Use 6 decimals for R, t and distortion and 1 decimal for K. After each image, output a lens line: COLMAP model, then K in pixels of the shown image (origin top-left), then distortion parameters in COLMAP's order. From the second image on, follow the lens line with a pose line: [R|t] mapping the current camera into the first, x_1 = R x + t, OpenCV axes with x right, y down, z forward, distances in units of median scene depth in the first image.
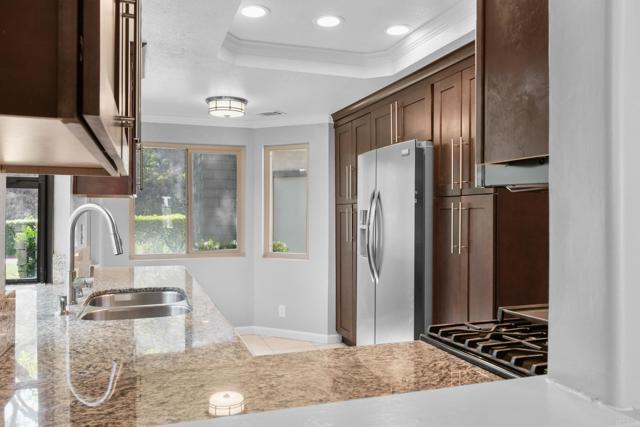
lens RADIAL K [[489.5, 0, 320.0], [0, 489.5, 213.5], [0, 0, 1]] dist [-0.001061, -0.000566]
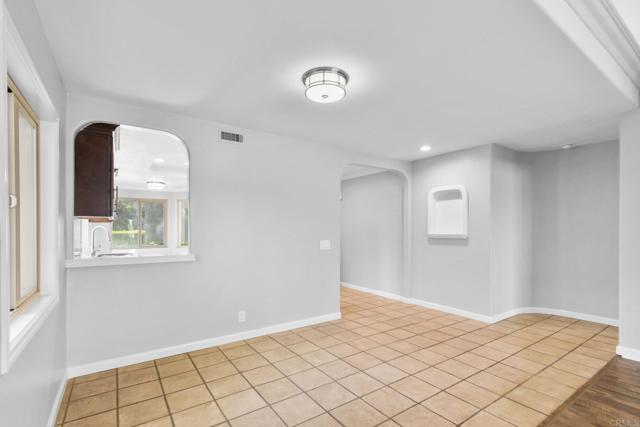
lens RADIAL K [[297.0, 0, 320.4], [0, 297.0, 230.6], [0, 0, 1]] dist [0.002863, 0.000350]
pose [[0.966968, -0.002289, 0.254889, 0.182416], [0.001452, 0.999993, 0.003472, 0.003562], [-0.254895, -0.002987, 0.966964, -0.524784]]
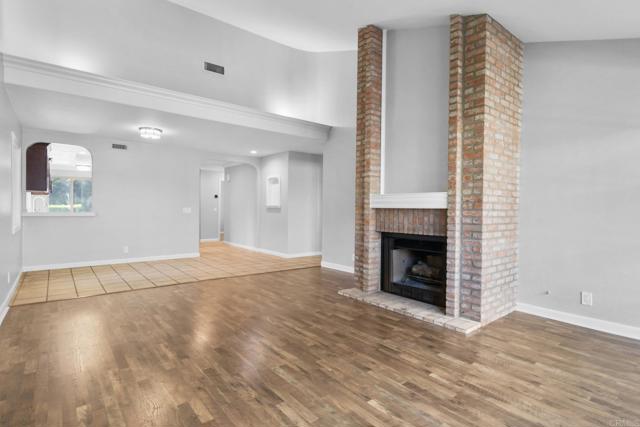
lens RADIAL K [[324.7, 0, 320.0], [0, 324.7, 213.5], [0, 0, 1]] dist [0.001434, -0.000203]
pose [[0.943294, 0.004403, 0.331930, 0.490934], [-0.009979, 0.999836, 0.015097, 0.031929], [-0.331809, -0.017553, 0.943183, -1.324955]]
